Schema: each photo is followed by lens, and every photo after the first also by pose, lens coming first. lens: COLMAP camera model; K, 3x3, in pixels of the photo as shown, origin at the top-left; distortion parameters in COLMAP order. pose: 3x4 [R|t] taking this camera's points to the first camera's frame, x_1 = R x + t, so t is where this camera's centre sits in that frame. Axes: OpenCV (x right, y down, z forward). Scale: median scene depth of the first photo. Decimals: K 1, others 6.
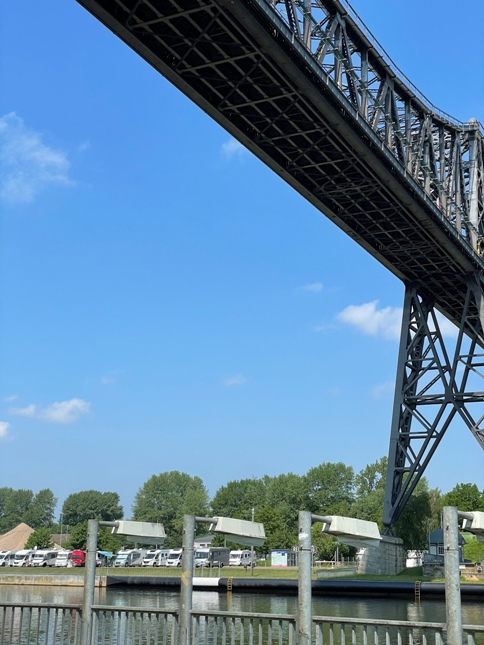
lens RADIAL K [[962.8, 0, 249.8], [0, 962.8, 311.3], [0, 0, 1]] dist [0.131117, 0.000000]
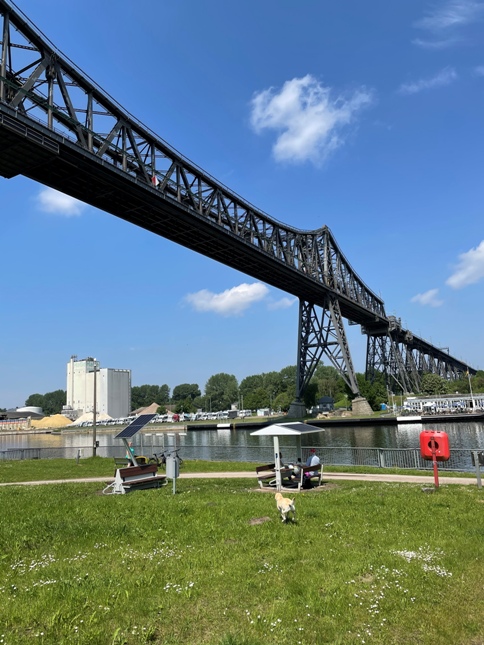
lens RADIAL K [[489.4, 0, 236.2], [0, 489.4, 320.0], [0, 0, 1]] dist [0.068828, -0.096162]
pose [[0.995455, -0.076775, -0.056348, 0.066319], [0.080589, 0.994367, 0.068847, -0.067919], [0.050745, -0.073075, 0.996035, -0.210414]]
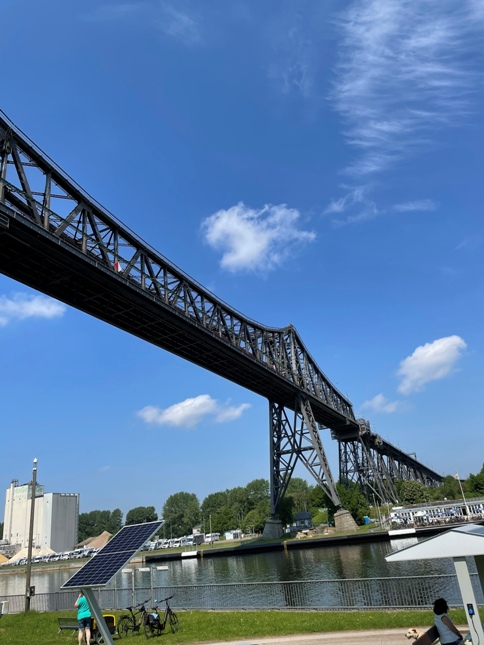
lens RADIAL K [[489.4, 0, 237.4], [0, 489.4, 316.4], [0, 0, 1]] dist [0.068828, -0.096162]
pose [[0.993140, -0.102726, 0.055860, 0.042927], [0.110239, 0.981851, -0.154322, -0.048819], [-0.038993, 0.159422, 0.986440, -0.141915]]
